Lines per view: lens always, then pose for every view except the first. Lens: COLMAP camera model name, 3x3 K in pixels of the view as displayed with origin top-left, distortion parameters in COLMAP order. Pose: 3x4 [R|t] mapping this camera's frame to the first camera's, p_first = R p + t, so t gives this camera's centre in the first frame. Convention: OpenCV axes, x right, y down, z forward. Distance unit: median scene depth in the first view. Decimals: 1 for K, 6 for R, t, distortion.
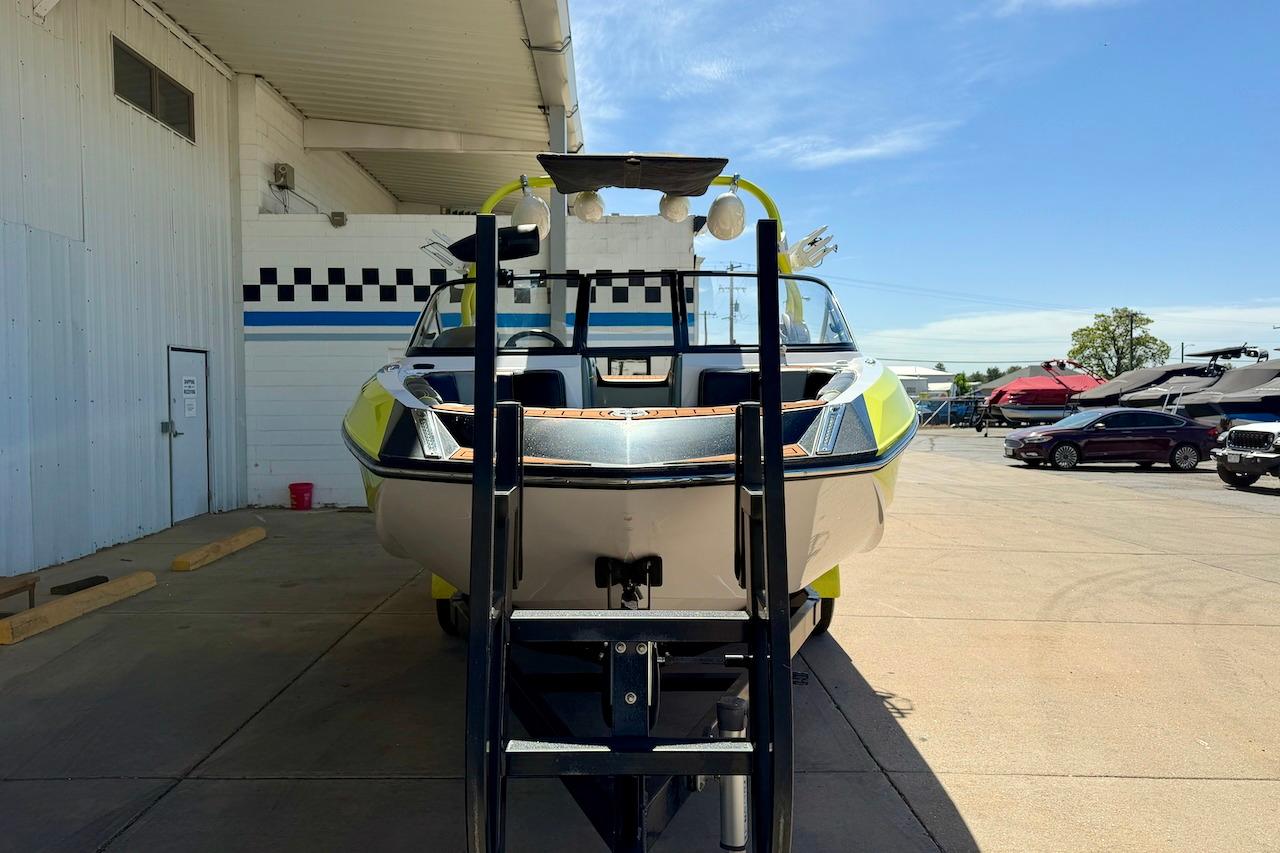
lens RADIAL K [[905.1, 0, 640.0], [0, 905.1, 426.5], [0, 0, 1]] dist [0.066792, -0.072651]
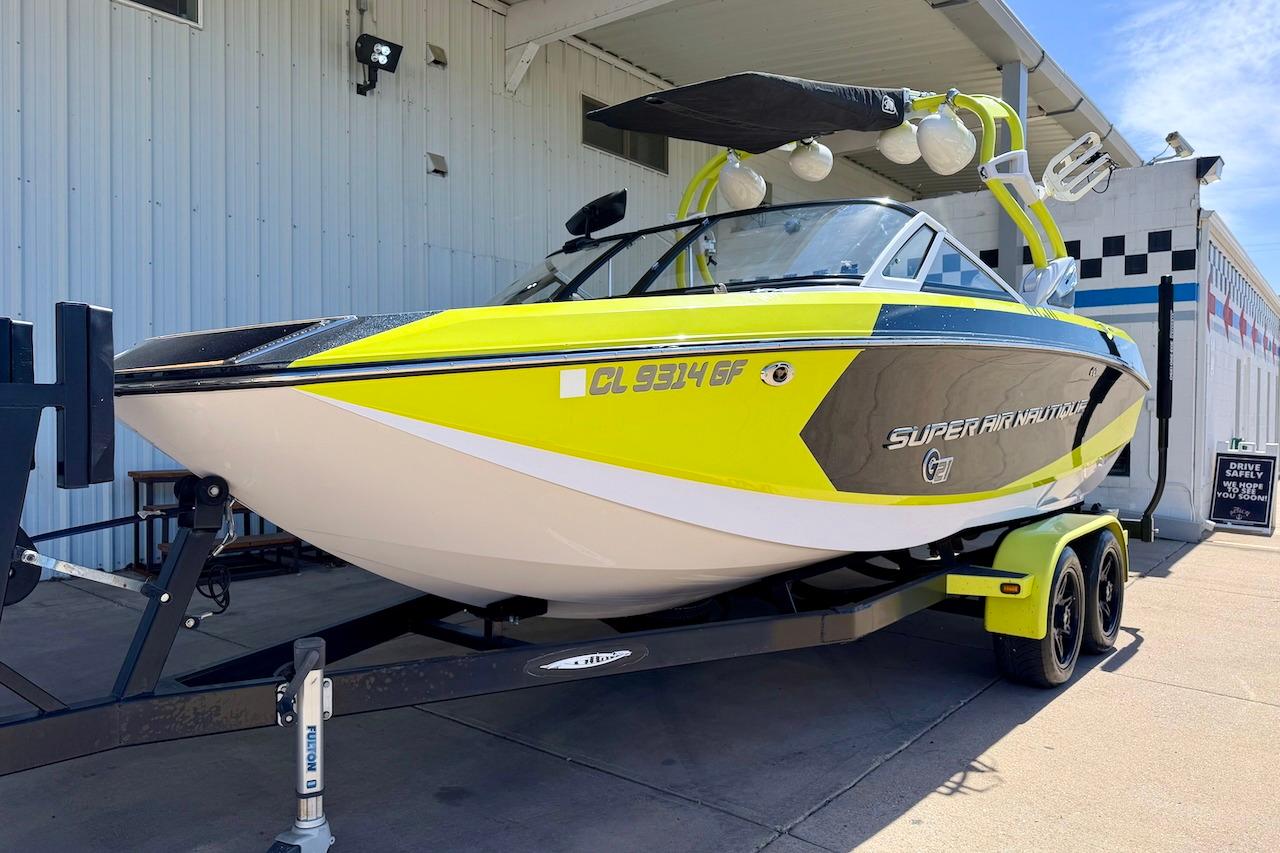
lens RADIAL K [[905.1, 0, 640.0], [0, 905.1, 426.5], [0, 0, 1]] dist [0.066792, -0.072651]
pose [[0.759085, 0.023007, -0.650585, 0.538099], [-0.030924, 0.999521, -0.000735, 0.028985], [0.650256, 0.020676, 0.759433, 0.257941]]
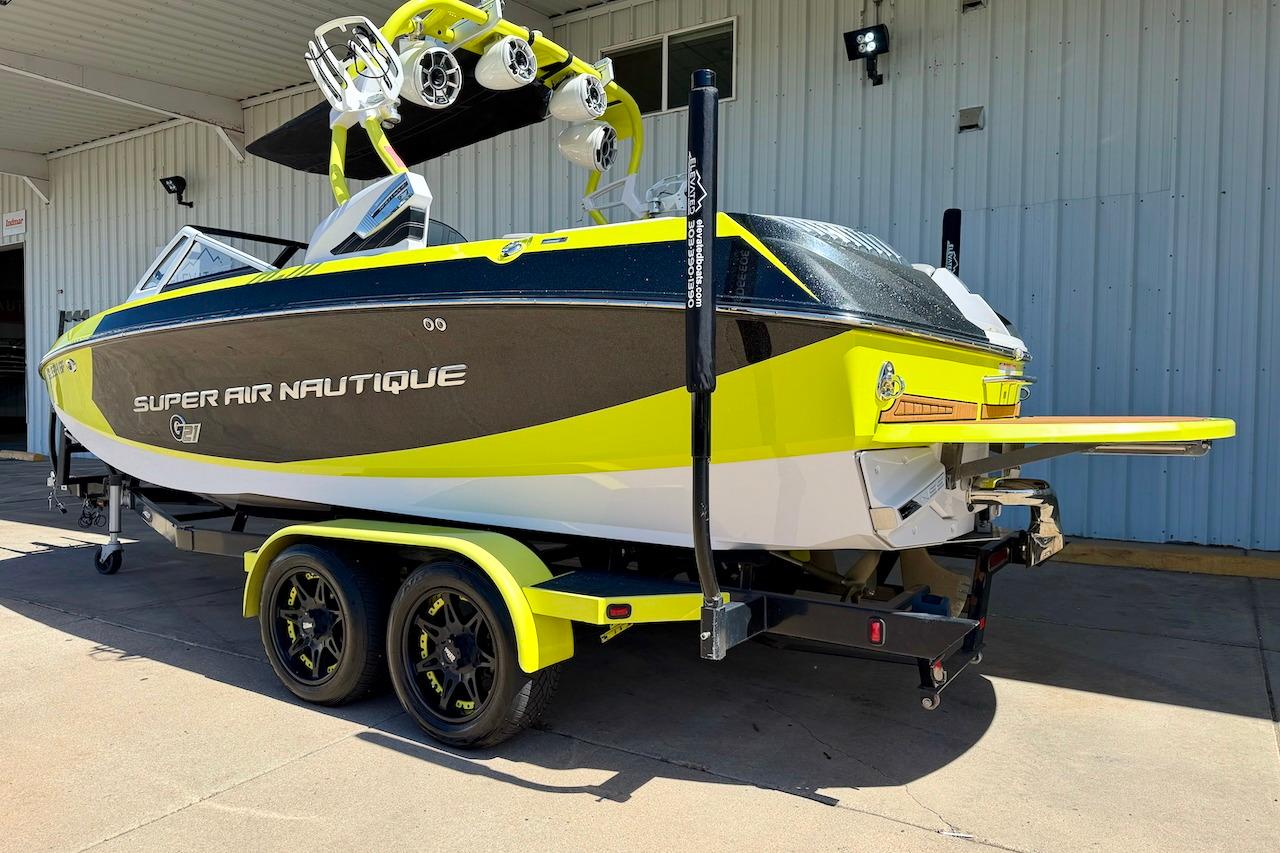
lens RADIAL K [[905.1, 0, 640.0], [0, 905.1, 426.5], [0, 0, 1]] dist [0.066792, -0.072651]
pose [[-0.565539, 0.032828, -0.824068, 0.756918], [-0.024873, 0.998074, 0.056830, -0.016344], [0.824346, 0.052637, -0.563634, 2.003469]]
